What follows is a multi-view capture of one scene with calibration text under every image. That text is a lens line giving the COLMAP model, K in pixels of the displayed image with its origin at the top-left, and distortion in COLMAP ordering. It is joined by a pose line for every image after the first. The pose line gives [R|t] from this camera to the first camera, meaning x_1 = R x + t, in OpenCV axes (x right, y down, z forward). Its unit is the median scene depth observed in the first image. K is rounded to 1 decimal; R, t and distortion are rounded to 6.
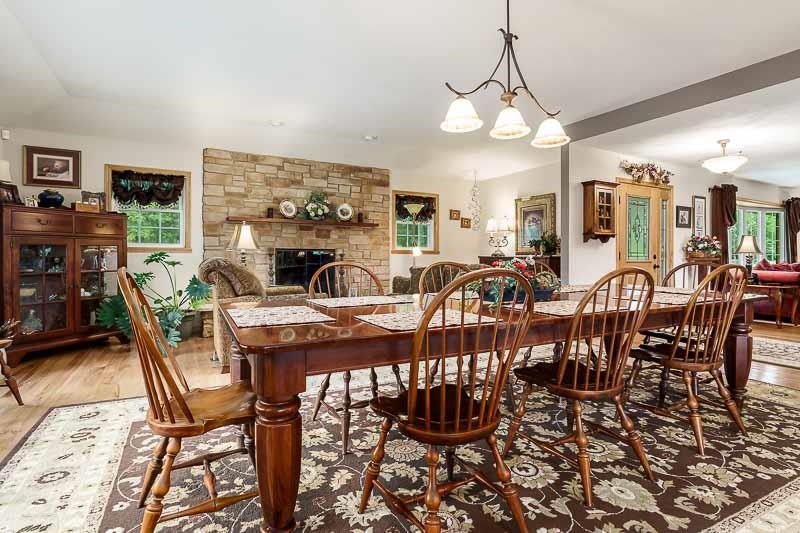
lens RADIAL K [[413.2, 0, 406.2], [0, 413.2, 263.0], [0, 0, 1]] dist [-0.001637, 0.005609]
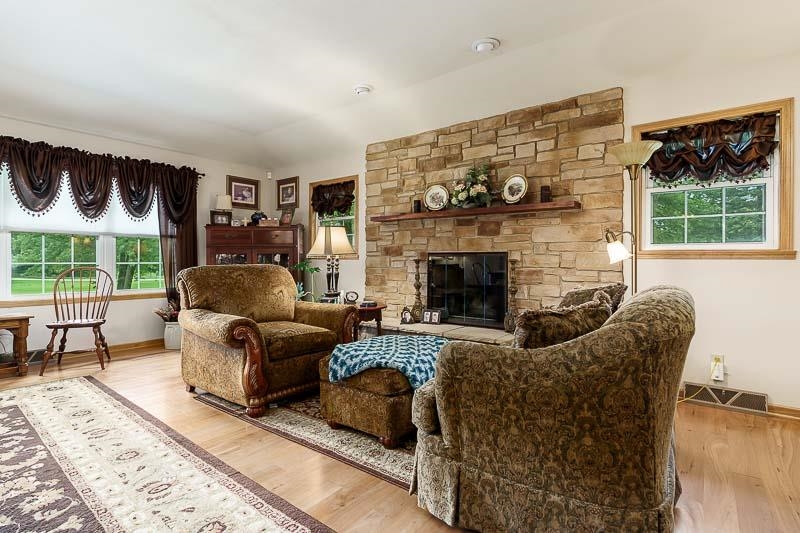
lens RADIAL K [[413.2, 0, 397.0], [0, 413.2, 262.5], [0, 0, 1]] dist [-0.001637, 0.005609]
pose [[0.366195, 0.004403, -0.930528, 0.357524], [-0.015045, 0.999886, -0.001189, -0.014806], [0.930417, 0.014435, 0.366219, 0.648179]]
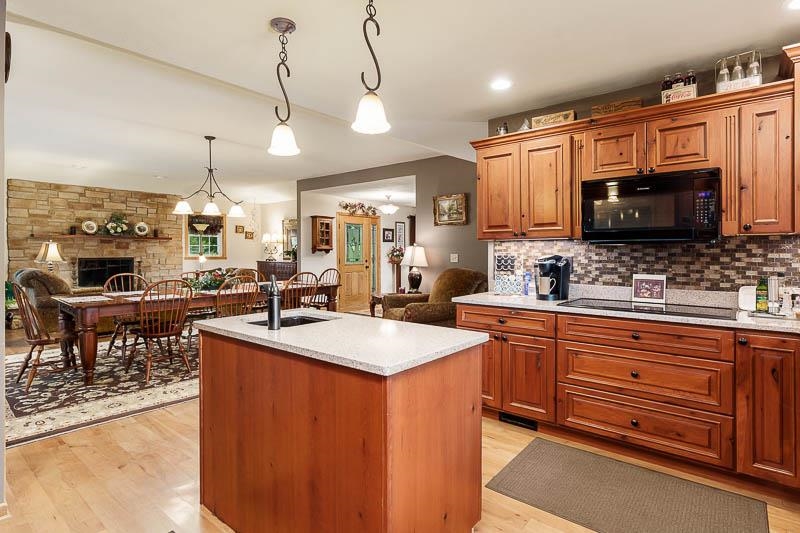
lens RADIAL K [[413.2, 0, 393.8], [0, 413.2, 257.9], [0, 0, 1]] dist [-0.001637, 0.005609]
pose [[0.936837, -0.007999, 0.349674, 0.144164], [0.007707, 0.999968, 0.002227, -0.029525], [-0.349680, 0.000609, 0.936869, -0.516182]]
